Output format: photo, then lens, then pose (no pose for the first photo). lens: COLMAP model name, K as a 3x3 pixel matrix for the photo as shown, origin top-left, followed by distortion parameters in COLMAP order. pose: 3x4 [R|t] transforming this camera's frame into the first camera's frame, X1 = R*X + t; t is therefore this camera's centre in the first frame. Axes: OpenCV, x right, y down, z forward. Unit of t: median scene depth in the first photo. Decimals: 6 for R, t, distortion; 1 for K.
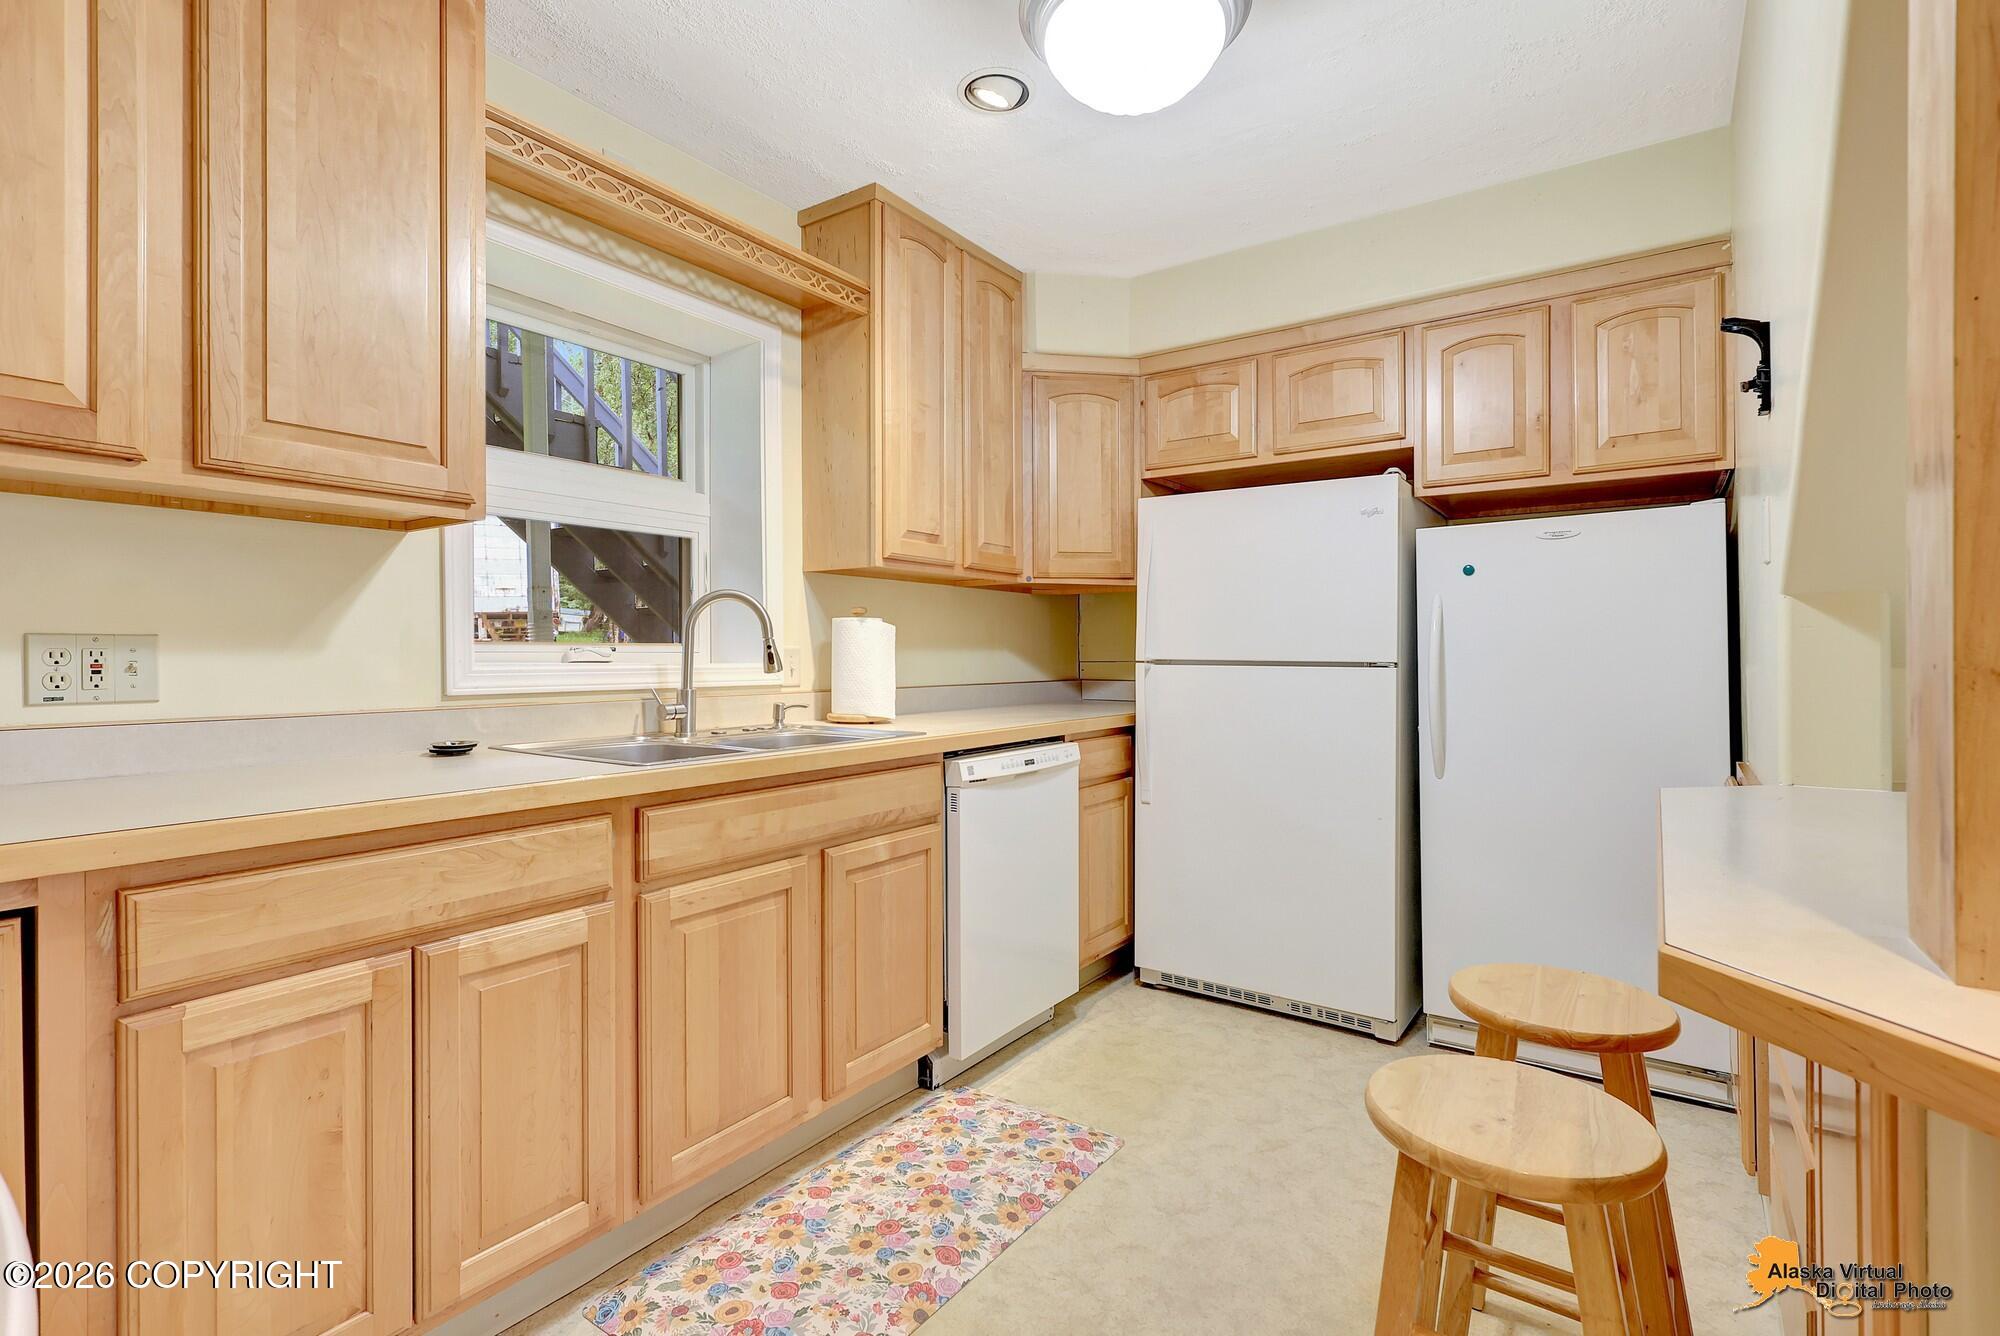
lens RADIAL K [[931.1, 0, 988.3], [0, 931.1, 650.7], [0, 0, 1]] dist [-0.009161, 0.001806]
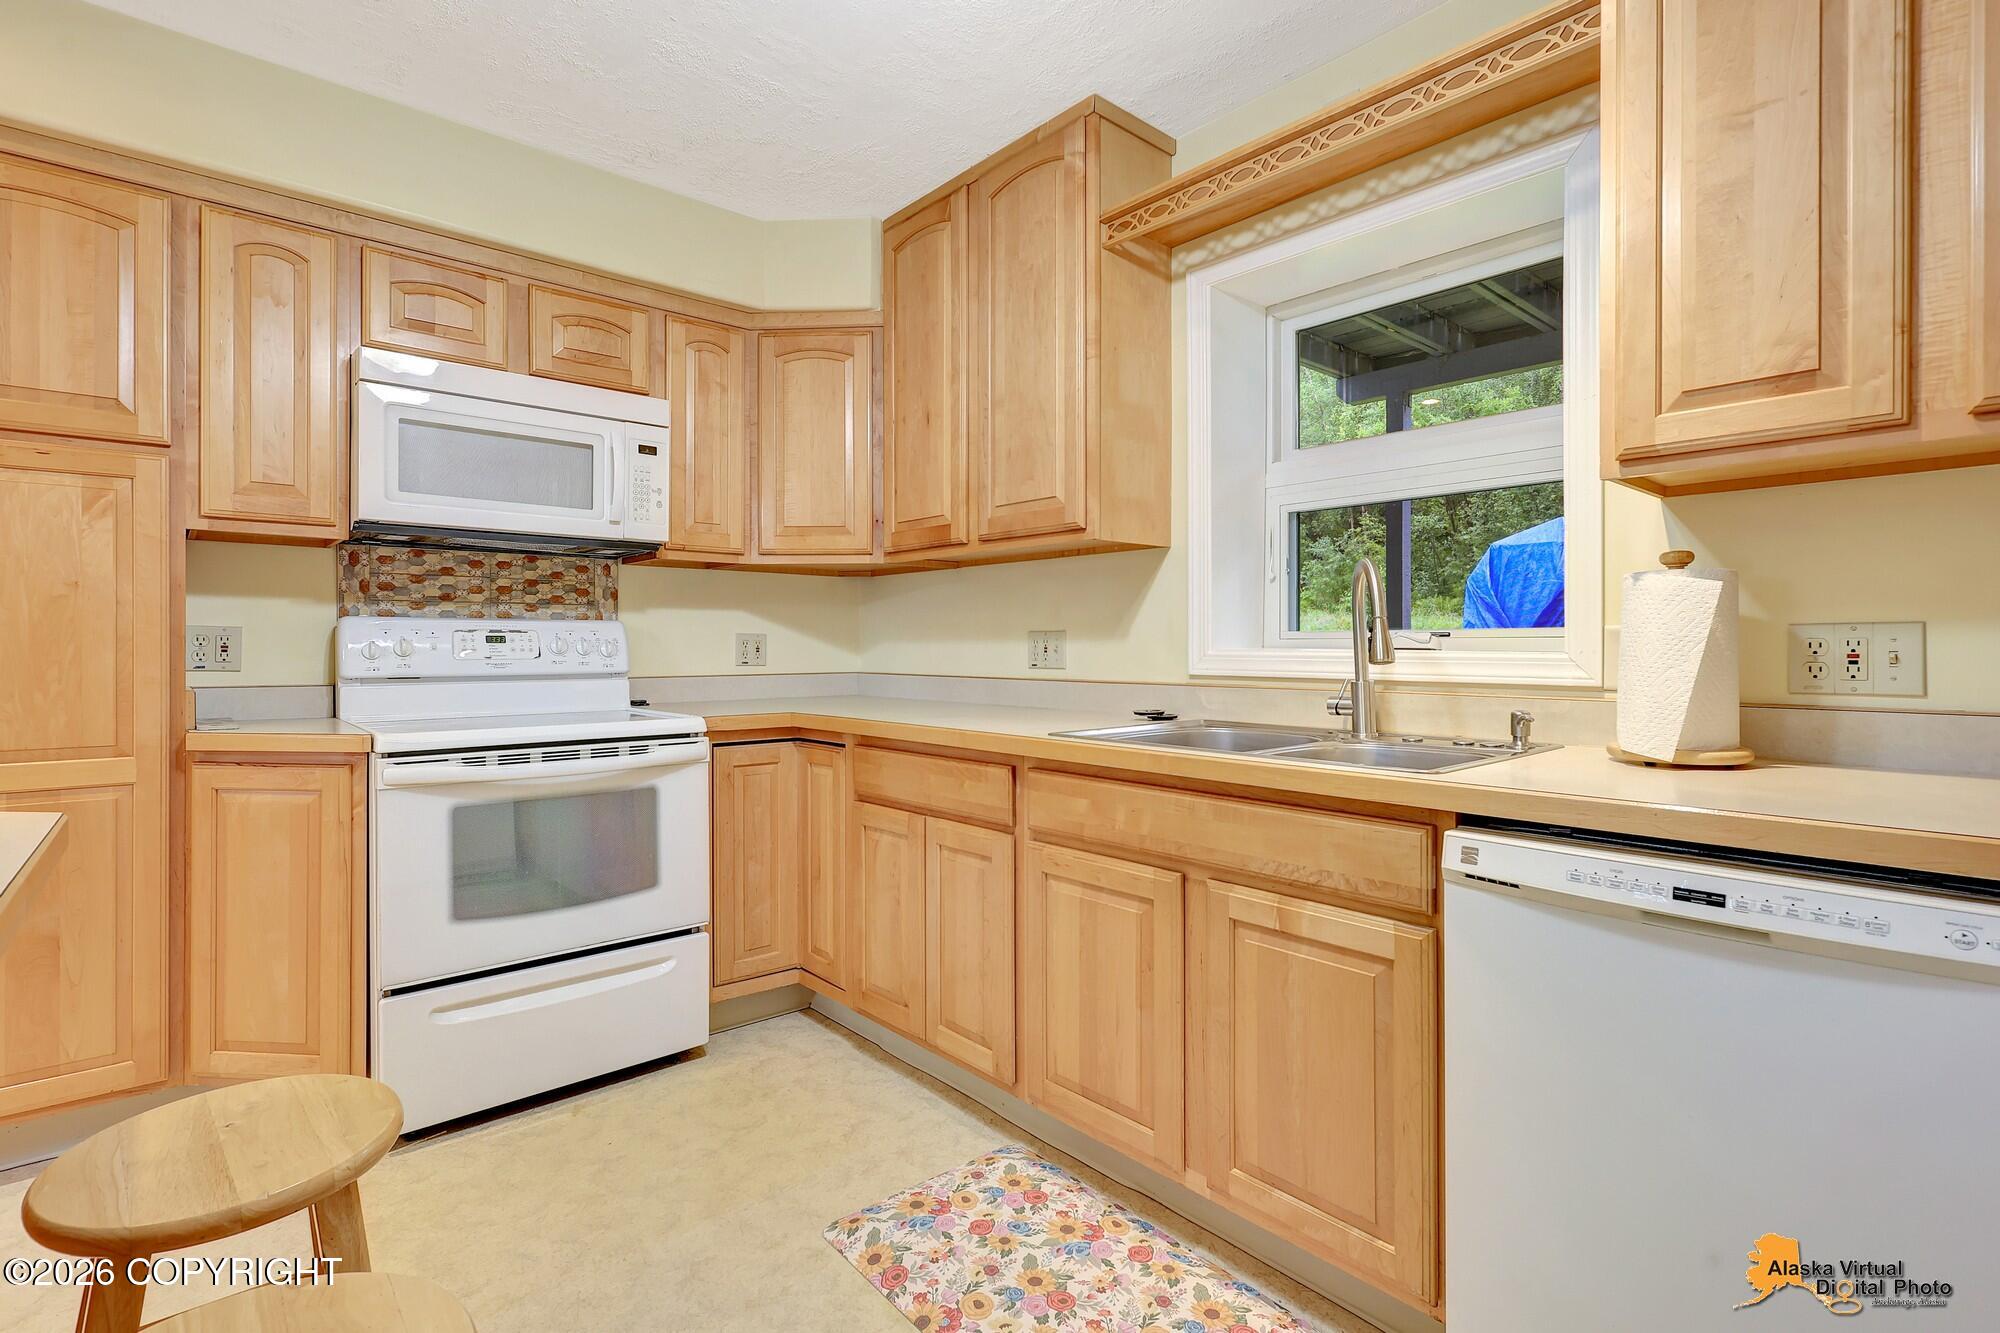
lens RADIAL K [[931.1, 0, 1007.8], [0, 931.1, 652.3], [0, 0, 1]] dist [-0.009161, 0.001806]
pose [[-0.227656, 0.006586, -0.973719, 0.597774], [0.002908, 0.999977, 0.006084, 0.009442], [0.973737, -0.001447, -0.227670, 0.927652]]
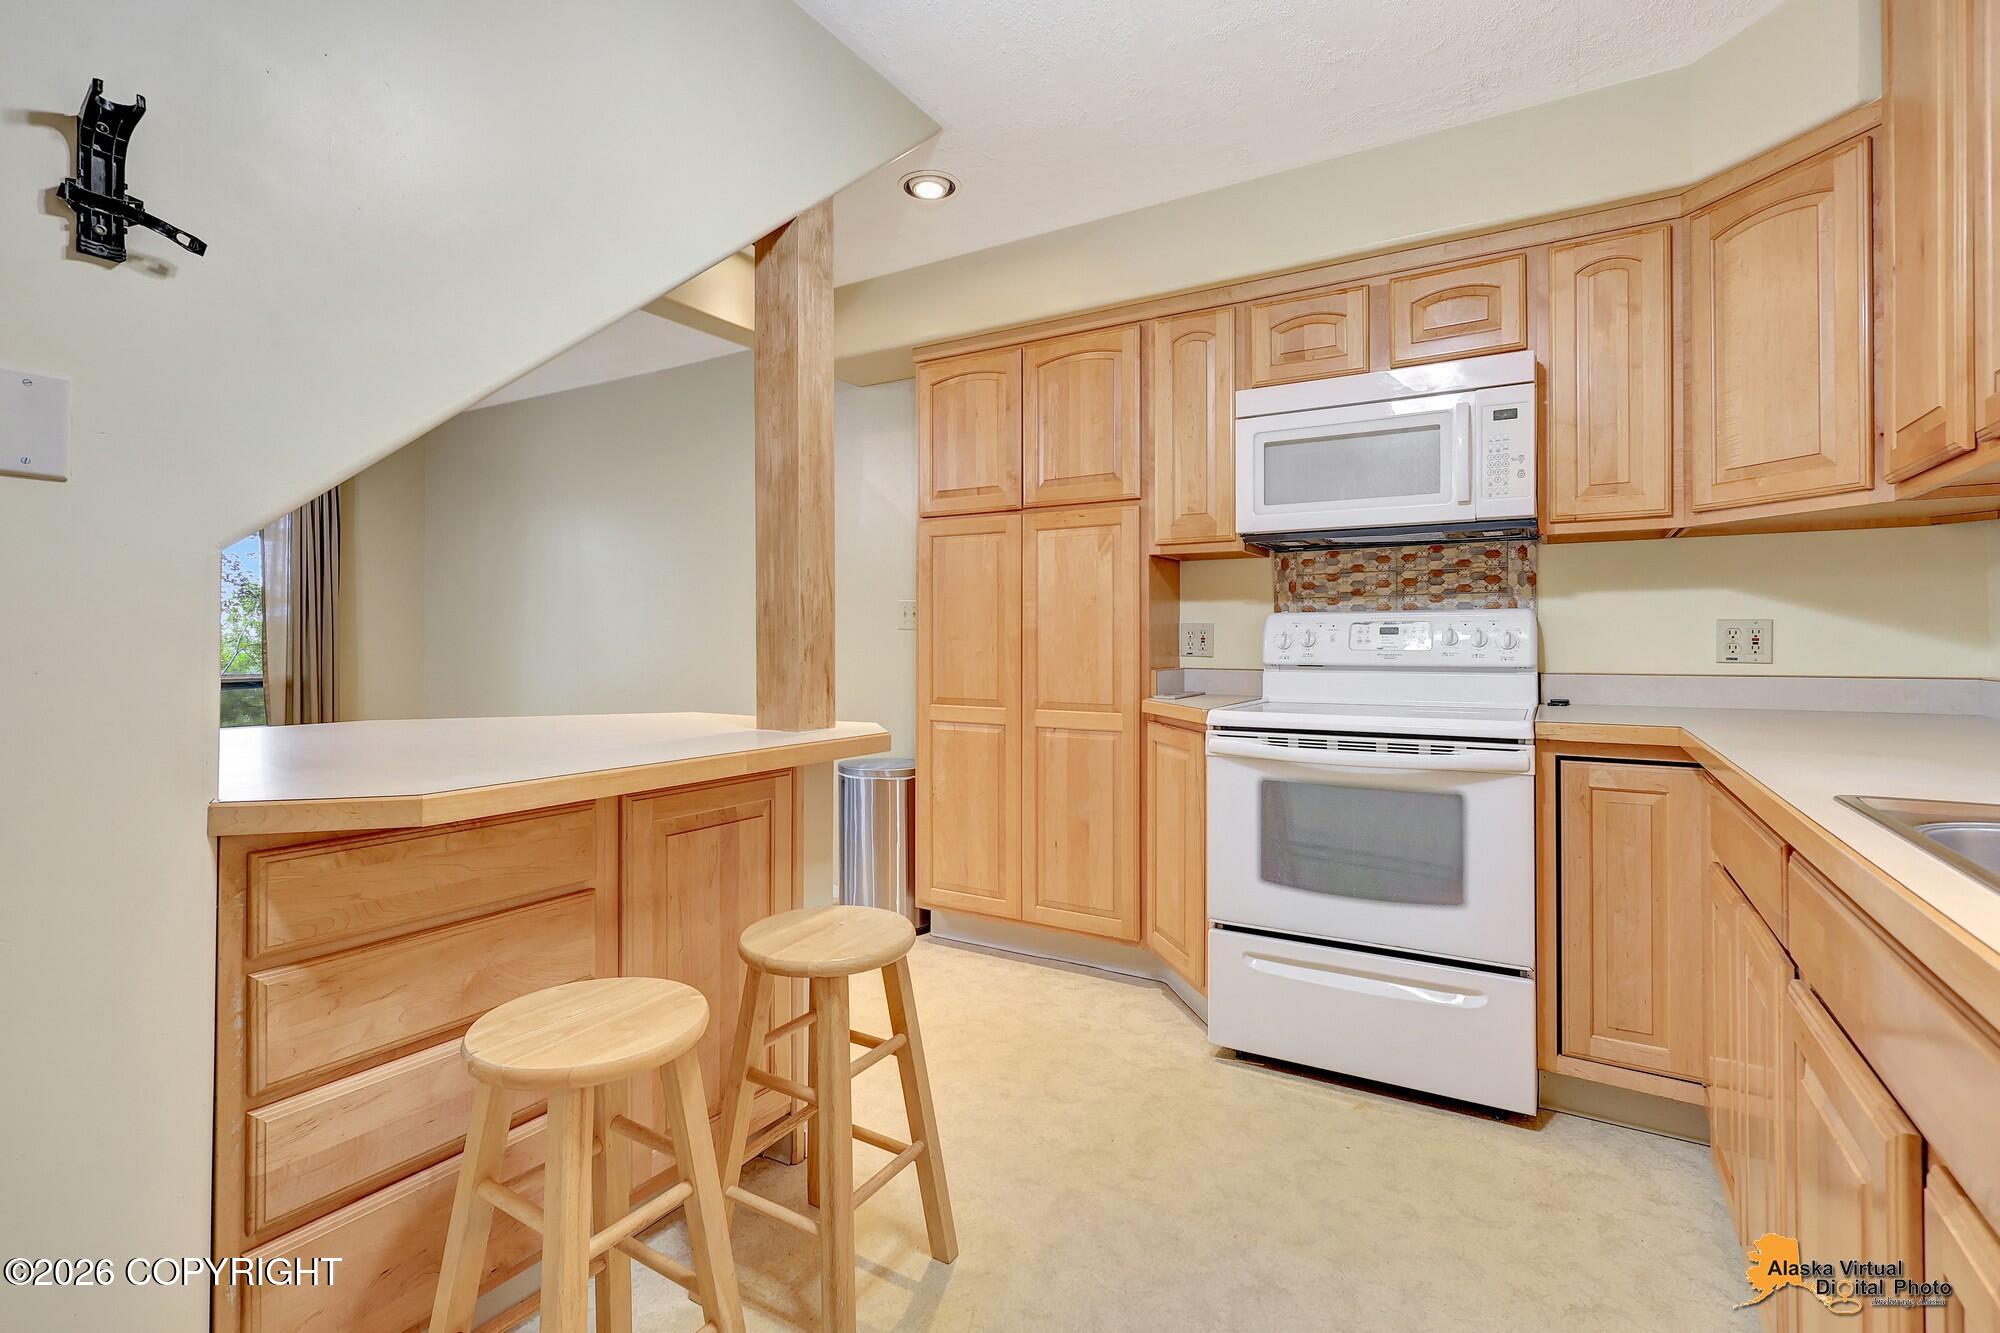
lens RADIAL K [[931.1, 0, 994.3], [0, 931.1, 637.1], [0, 0, 1]] dist [-0.009161, 0.001806]
pose [[-0.997528, 0.002550, -0.070223, 0.190544], [0.002969, 0.999978, -0.005876, 0.012280], [0.070206, -0.006070, -0.997514, 1.211130]]
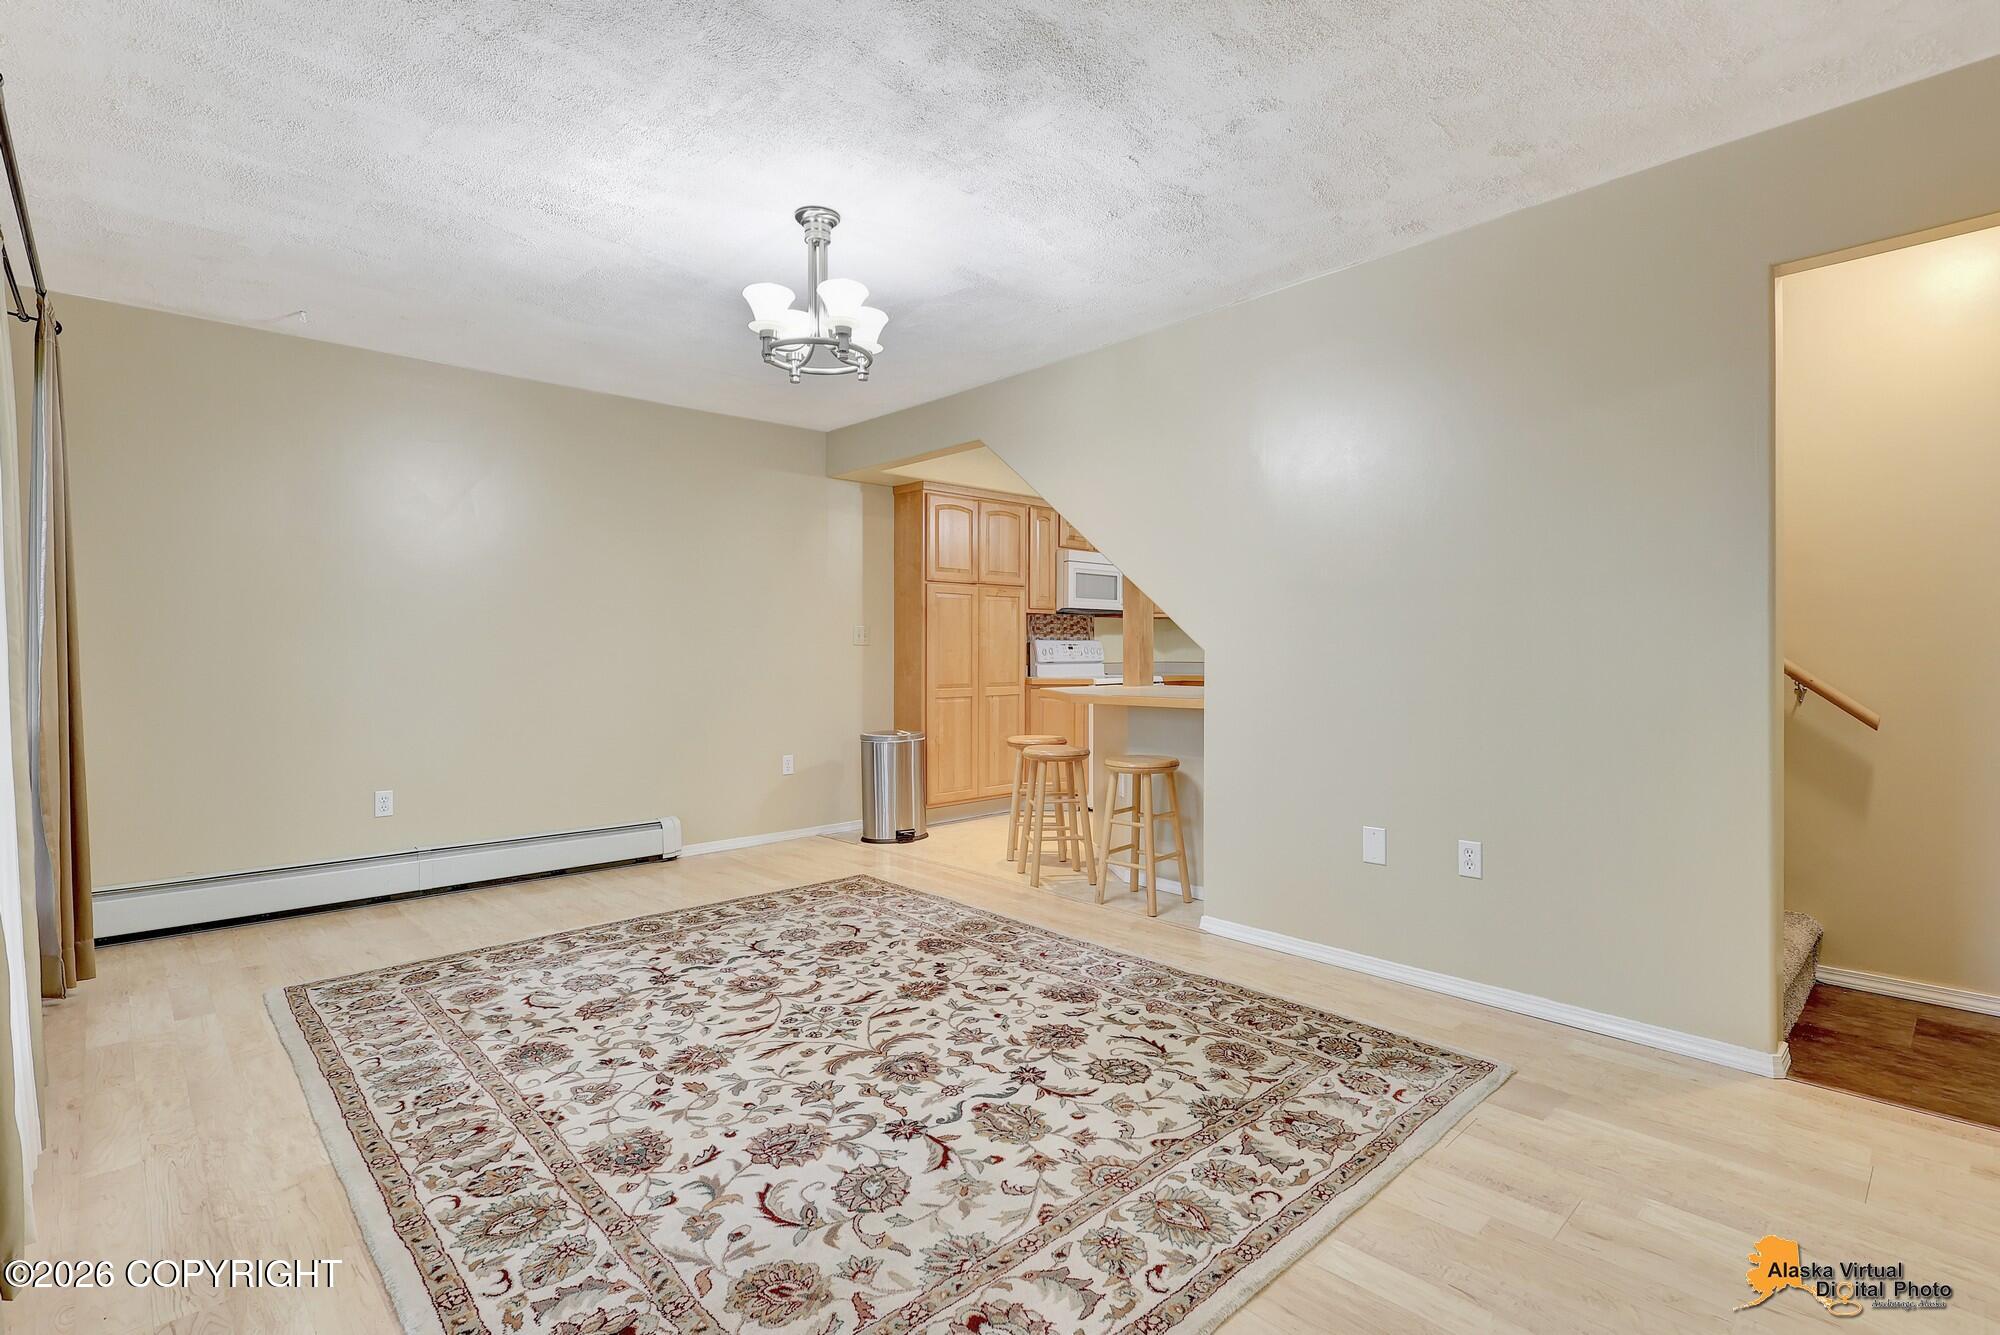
lens RADIAL K [[931.1, 0, 1008.3], [0, 931.1, 653.7], [0, 0, 1]] dist [-0.009161, 0.001806]
pose [[-0.200109, 0.006130, -0.979754, 2.716024], [0.004170, 0.999977, 0.005405, -0.000669], [0.979765, -0.003004, -0.200130, 0.432677]]
